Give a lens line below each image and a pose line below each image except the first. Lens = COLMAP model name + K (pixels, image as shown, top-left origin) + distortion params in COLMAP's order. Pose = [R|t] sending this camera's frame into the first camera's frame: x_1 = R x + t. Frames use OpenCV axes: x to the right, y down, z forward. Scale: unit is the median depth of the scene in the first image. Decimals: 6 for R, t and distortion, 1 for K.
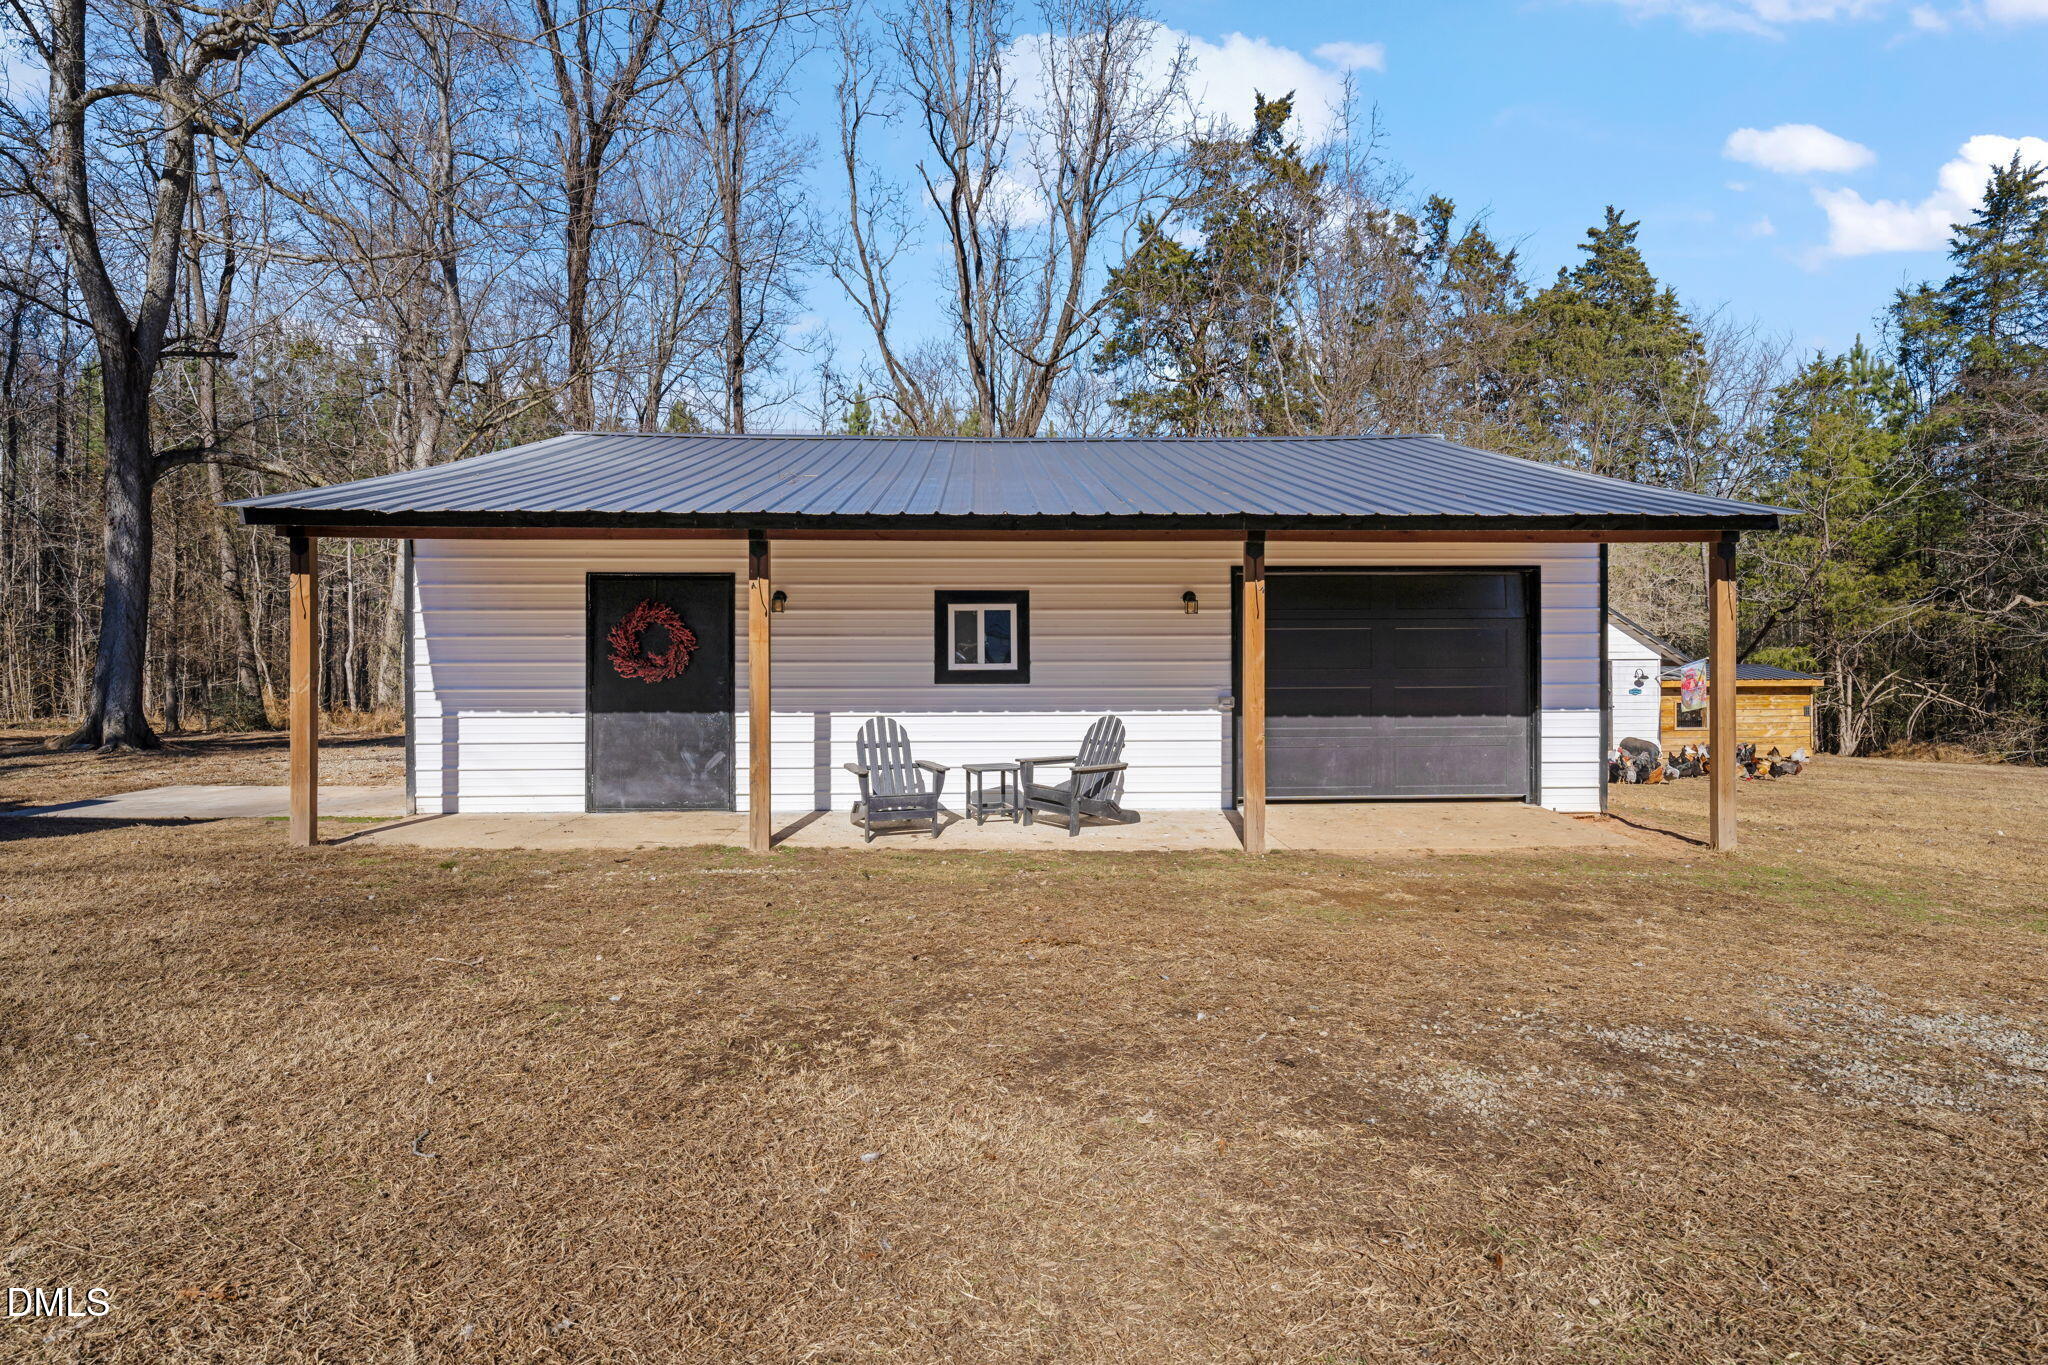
lens RADIAL K [[985.9, 0, 995.0], [0, 985.9, 659.2], [0, 0, 1]] dist [-0.016443, 0.000068]
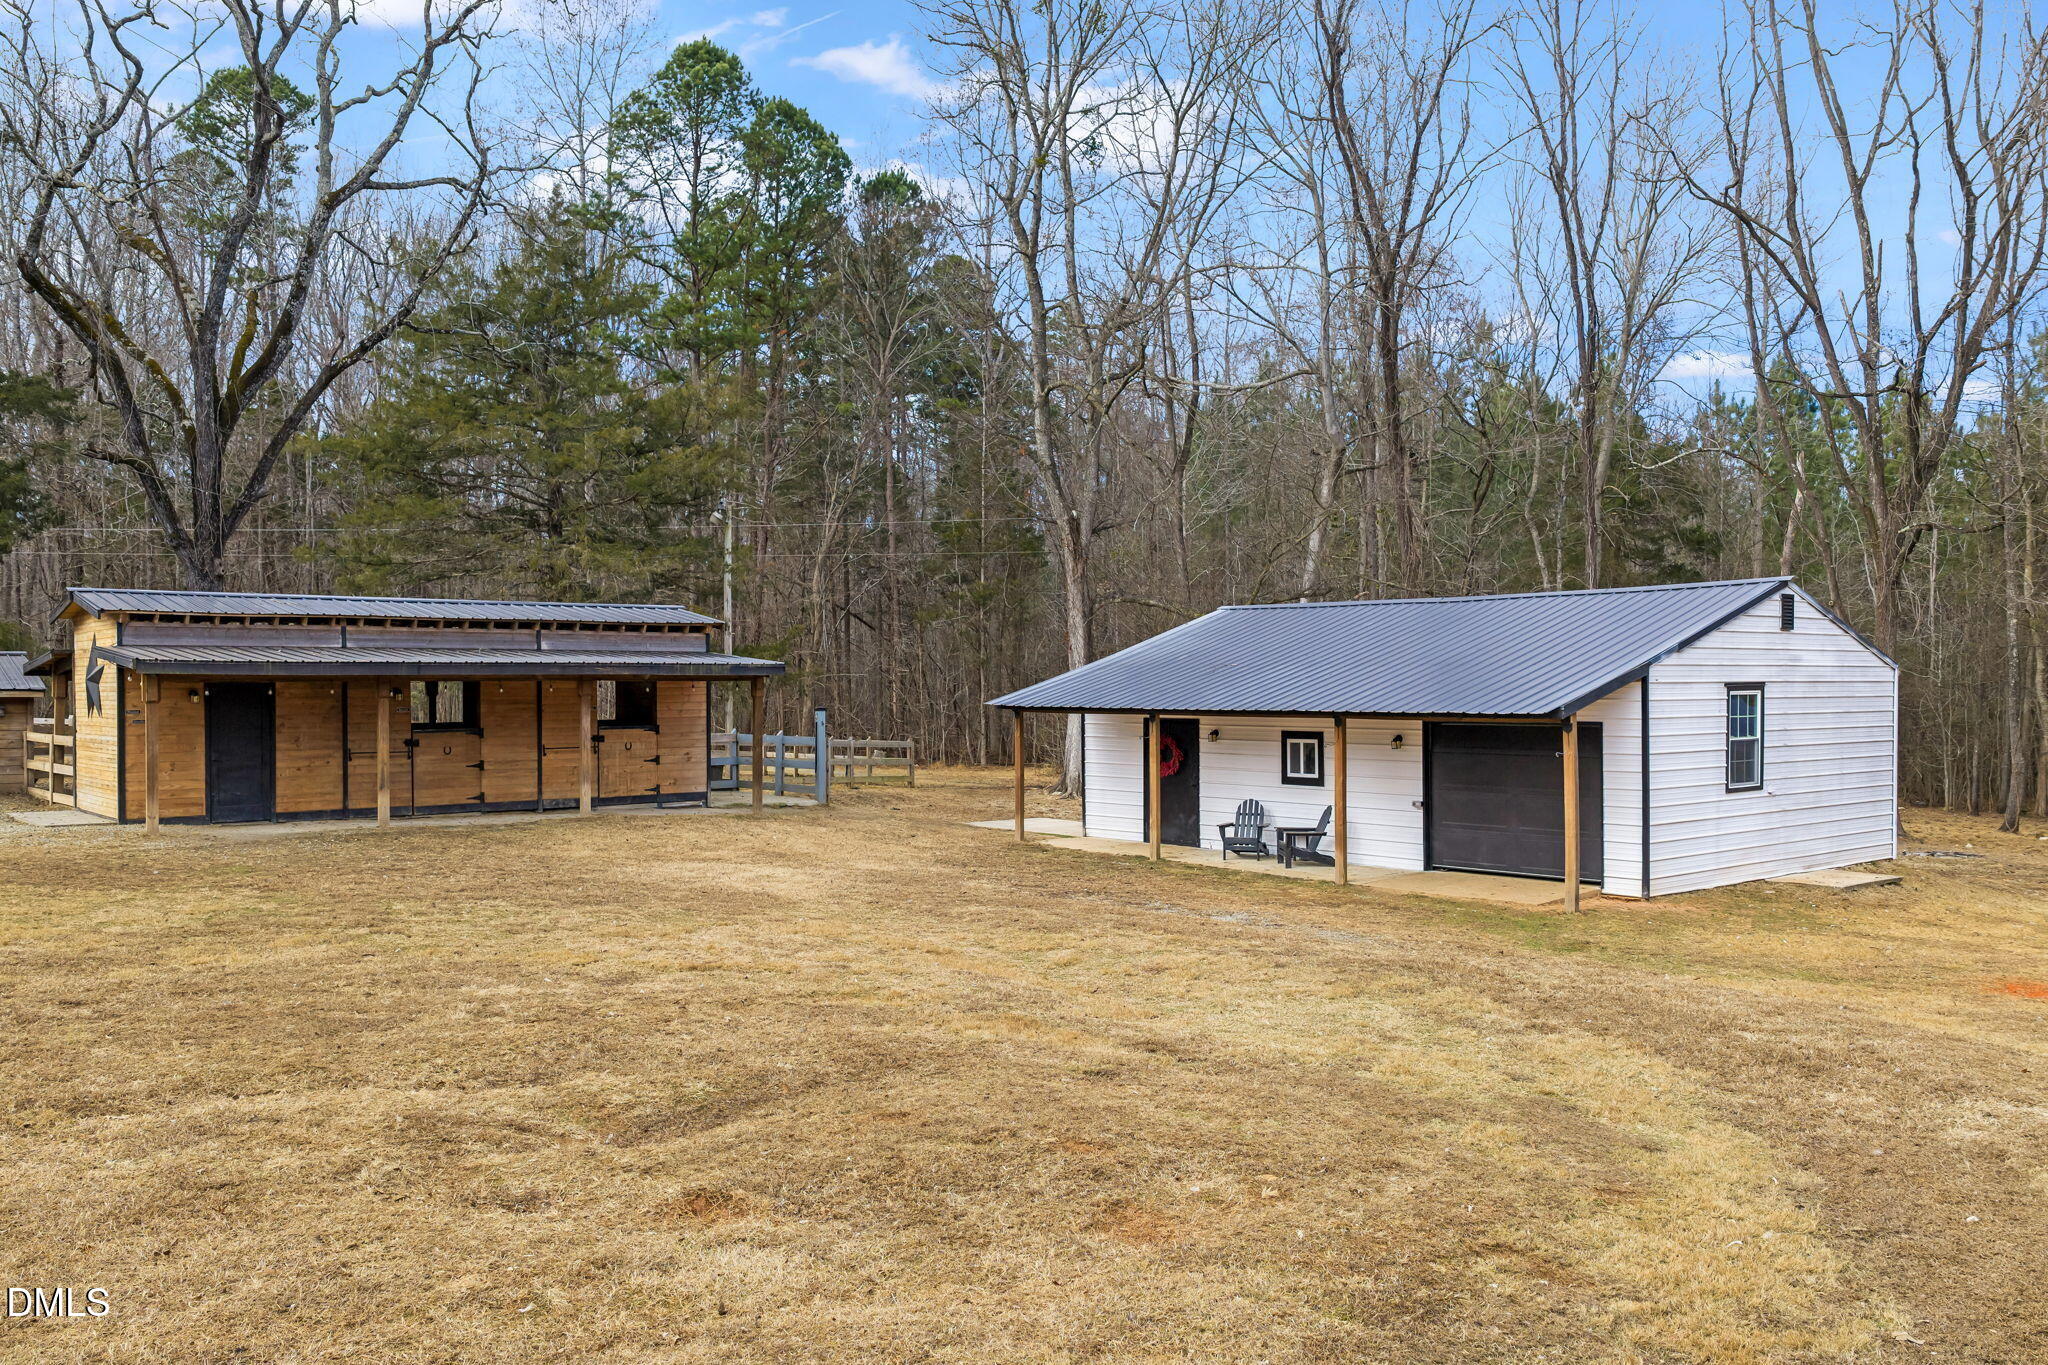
lens RADIAL K [[1740.2, 0, 1029.2], [0, 1740.2, 686.5], [0, 0, 1]] dist [0.019864, 0.000401]
pose [[0.626837, 0.003451, -0.779143, 0.888535], [0.001142, 0.999985, 0.005349, -0.070948], [0.779150, -0.004243, 0.626823, -0.552719]]
